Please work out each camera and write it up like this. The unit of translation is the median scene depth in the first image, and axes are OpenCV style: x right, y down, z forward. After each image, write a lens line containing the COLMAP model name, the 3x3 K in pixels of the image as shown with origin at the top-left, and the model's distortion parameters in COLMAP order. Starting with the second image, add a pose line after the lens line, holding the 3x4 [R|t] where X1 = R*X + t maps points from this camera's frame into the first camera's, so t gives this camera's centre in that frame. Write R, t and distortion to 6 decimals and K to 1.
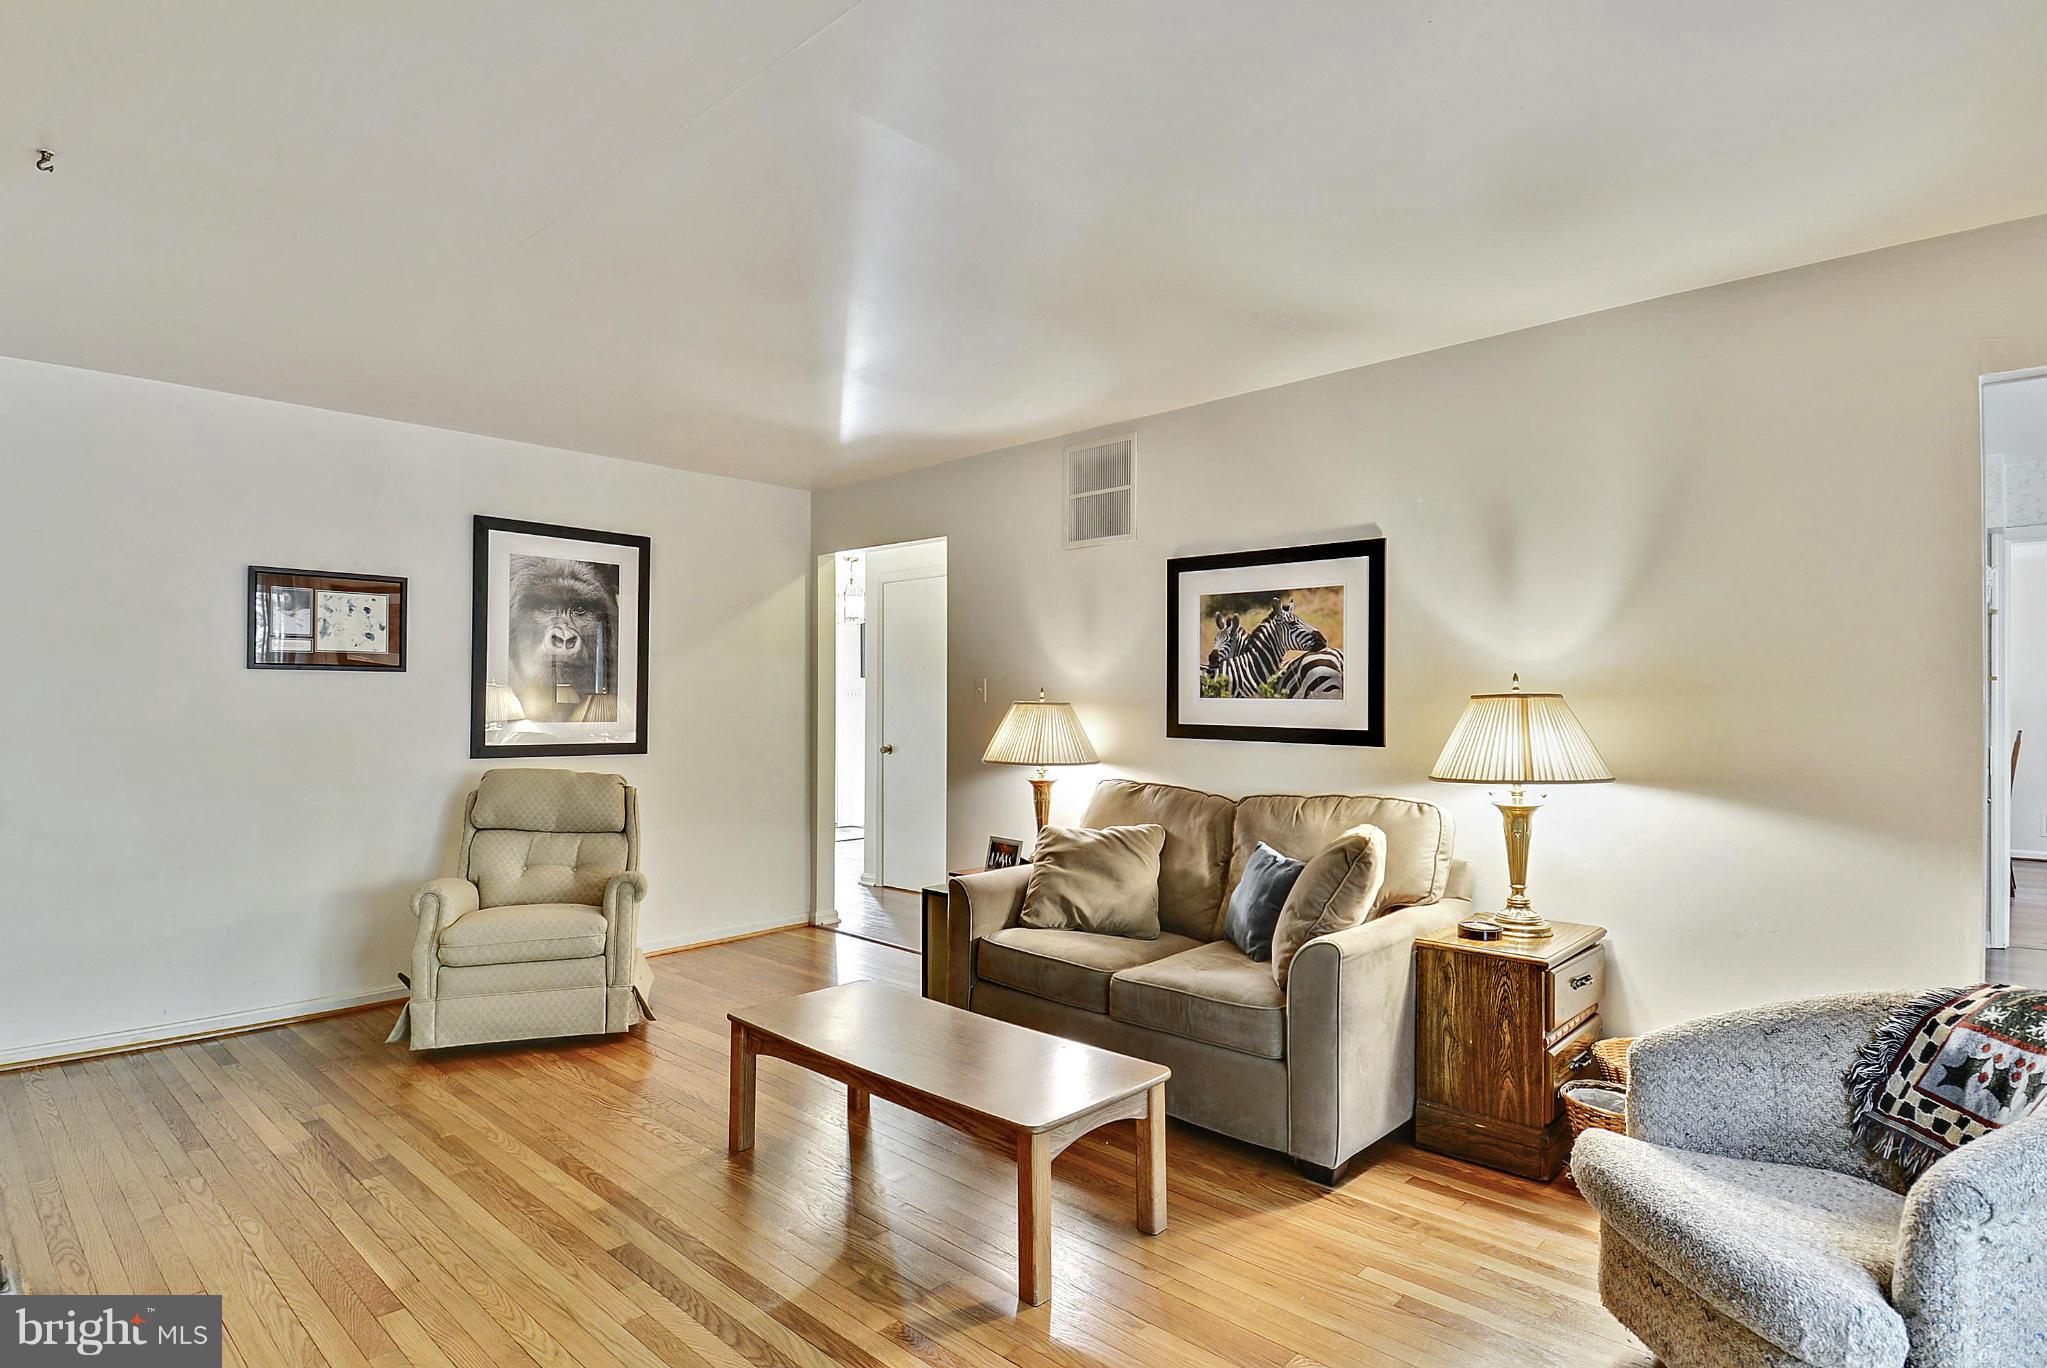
lens RADIAL K [[1091.0, 0, 1018.2], [0, 1091.0, 684.4], [0, 0, 1]] dist [0.042636, -0.038585]
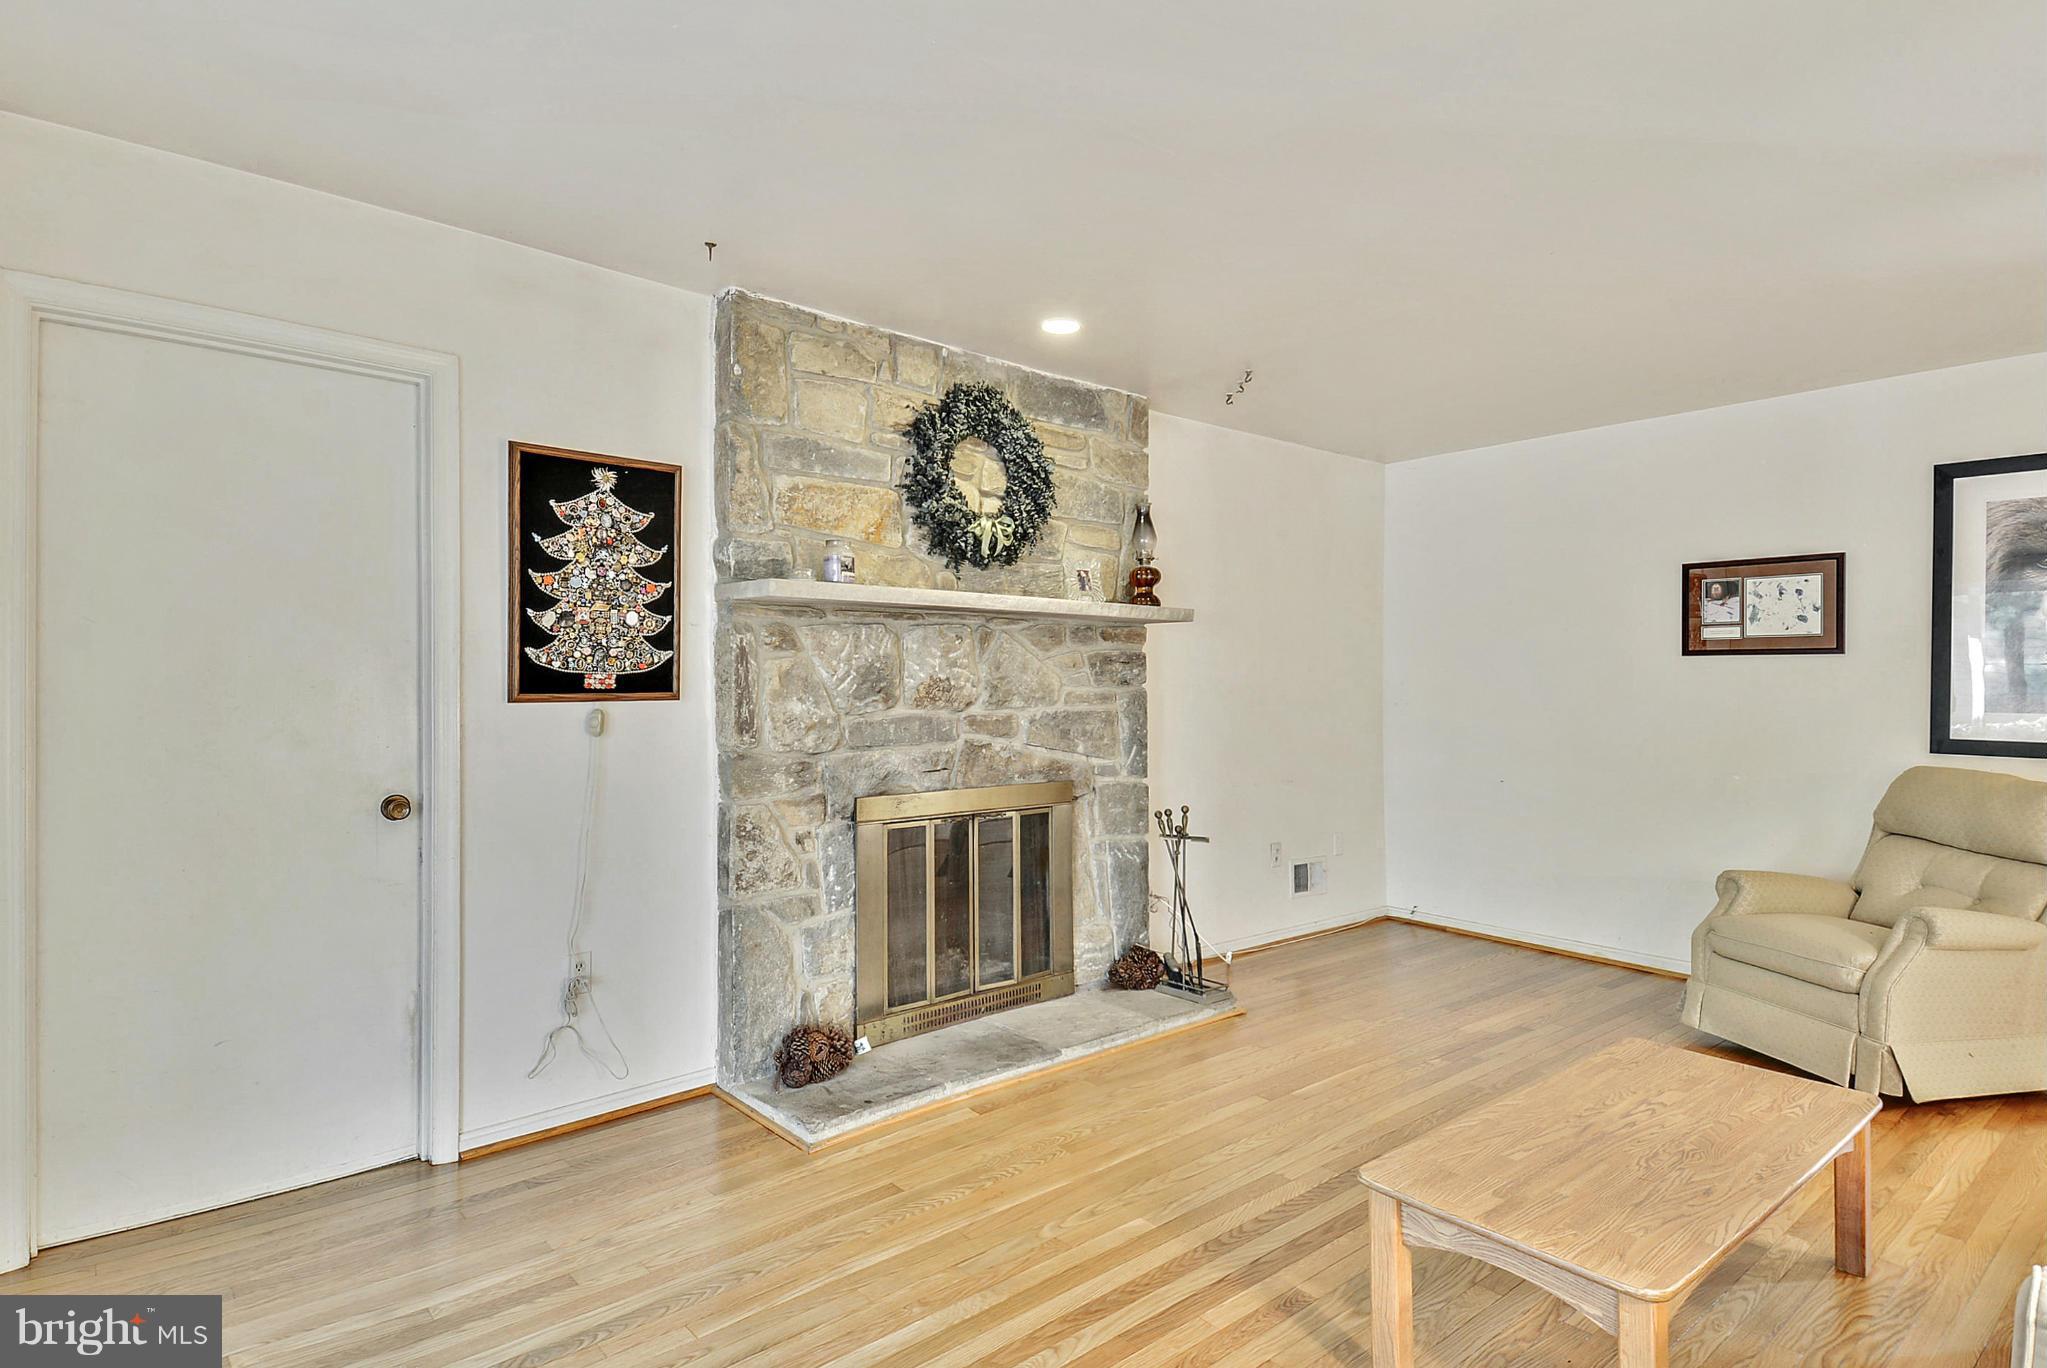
lens RADIAL K [[1091.0, 0, 1018.2], [0, 1091.0, 684.4], [0, 0, 1]] dist [0.042636, -0.038585]
pose [[-0.112060, 0.000622, -0.993701, 0.471688], [0.011180, 0.999937, -0.000634, 0.007619], [0.993639, -0.011180, -0.112060, 0.434254]]
